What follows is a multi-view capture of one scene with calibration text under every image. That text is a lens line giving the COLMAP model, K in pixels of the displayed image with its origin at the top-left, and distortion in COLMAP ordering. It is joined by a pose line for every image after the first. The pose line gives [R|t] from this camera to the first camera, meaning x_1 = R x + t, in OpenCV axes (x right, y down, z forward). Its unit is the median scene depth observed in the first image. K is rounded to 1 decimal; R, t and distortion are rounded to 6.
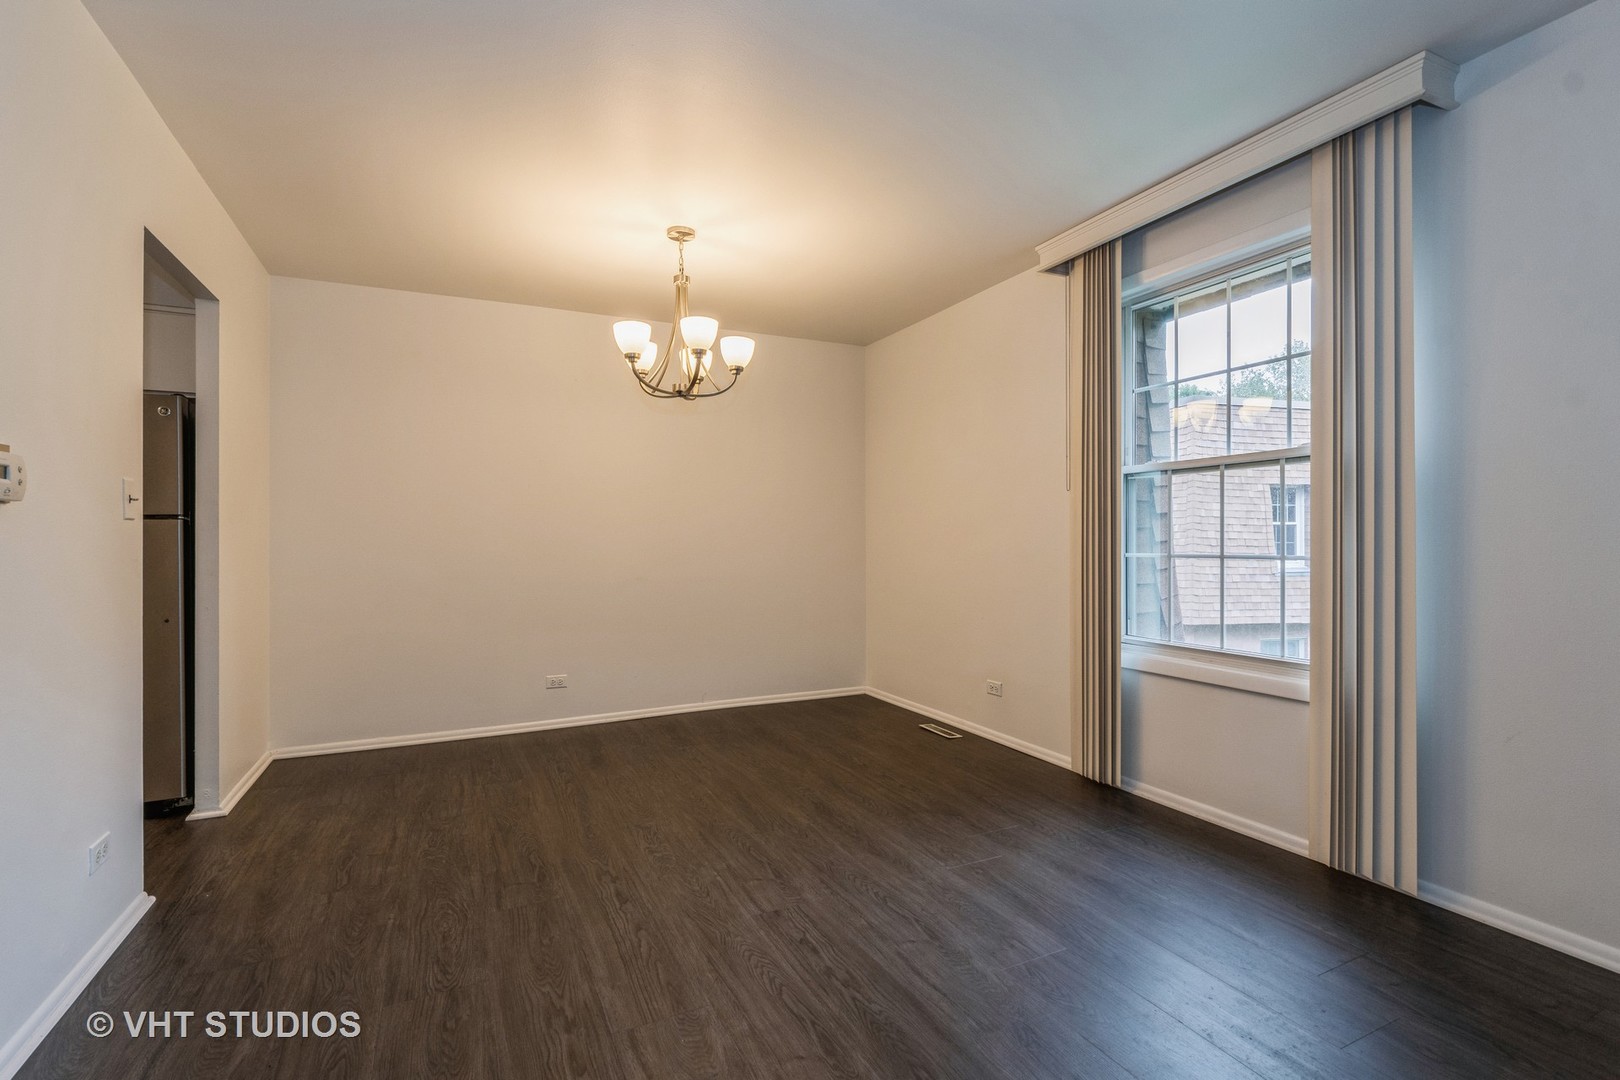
lens RADIAL K [[708.3, 0, 755.3], [0, 708.3, 543.0], [0, 0, 1]] dist [0.001897, 0.000876]
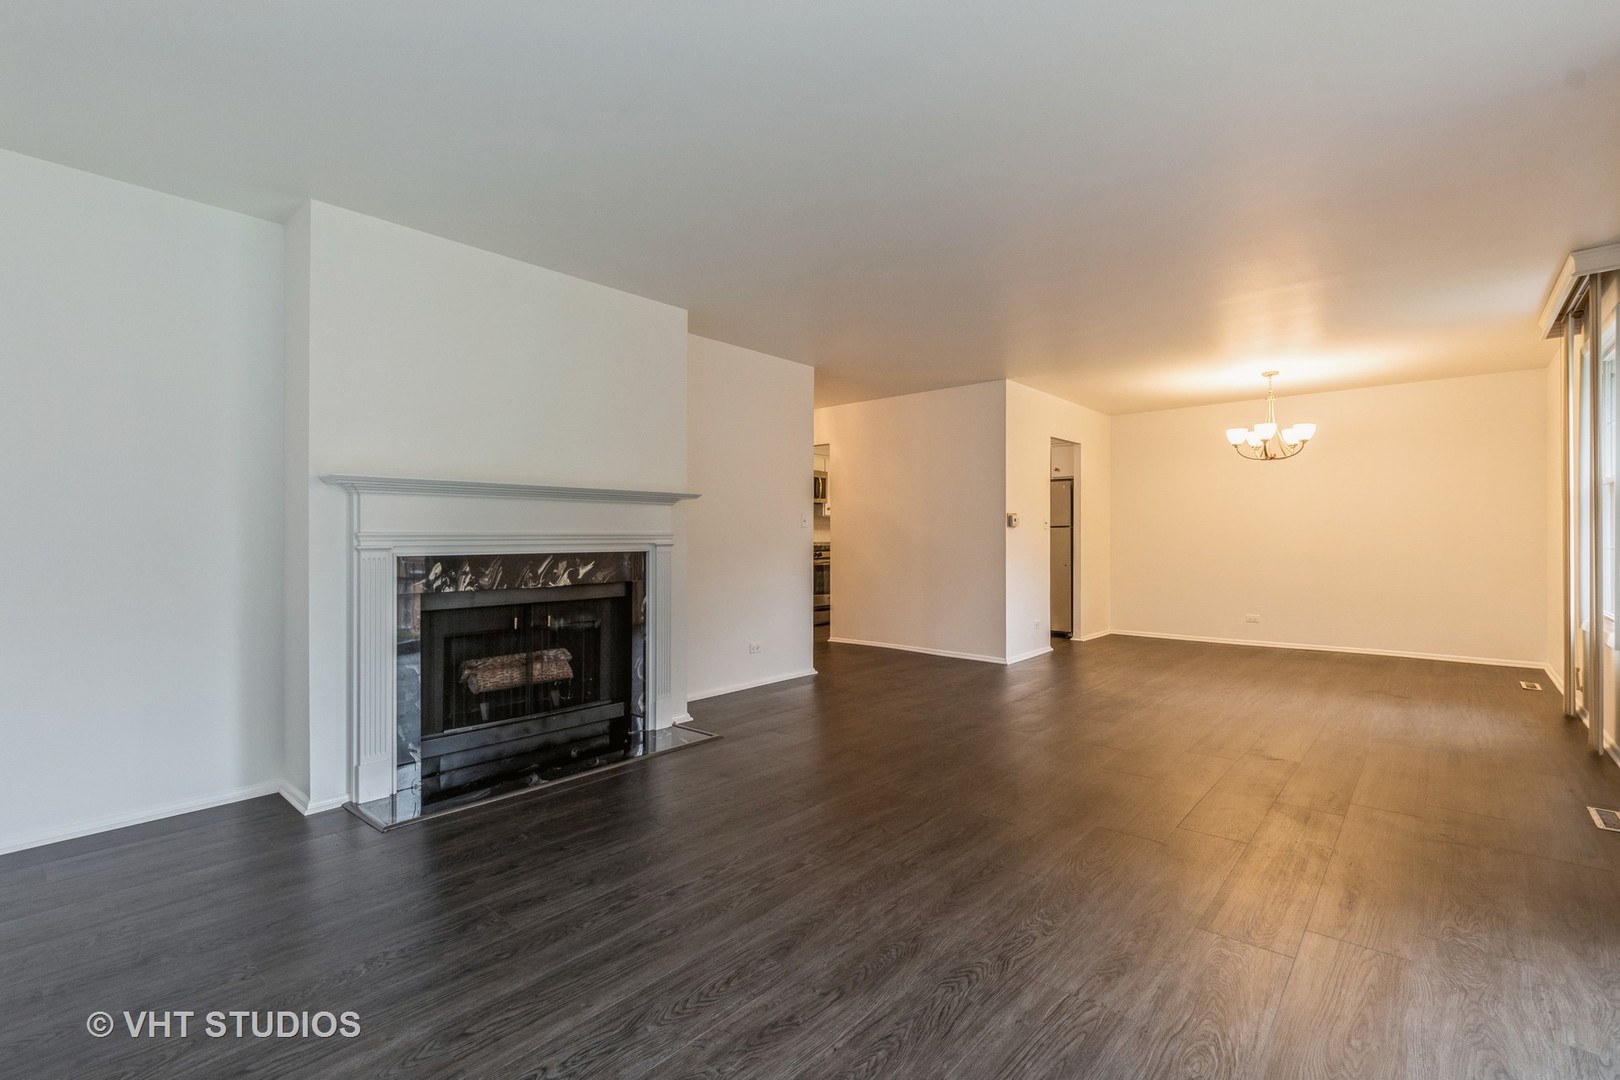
lens RADIAL K [[708.3, 0, 809.3], [0, 708.3, 536.3], [0, 0, 1]] dist [0.001897, 0.000876]
pose [[0.451991, 0.000141, -0.892022, 1.040082], [-0.001986, 0.999998, -0.000848, 0.005305], [0.892020, 0.002155, 0.451991, -0.983100]]
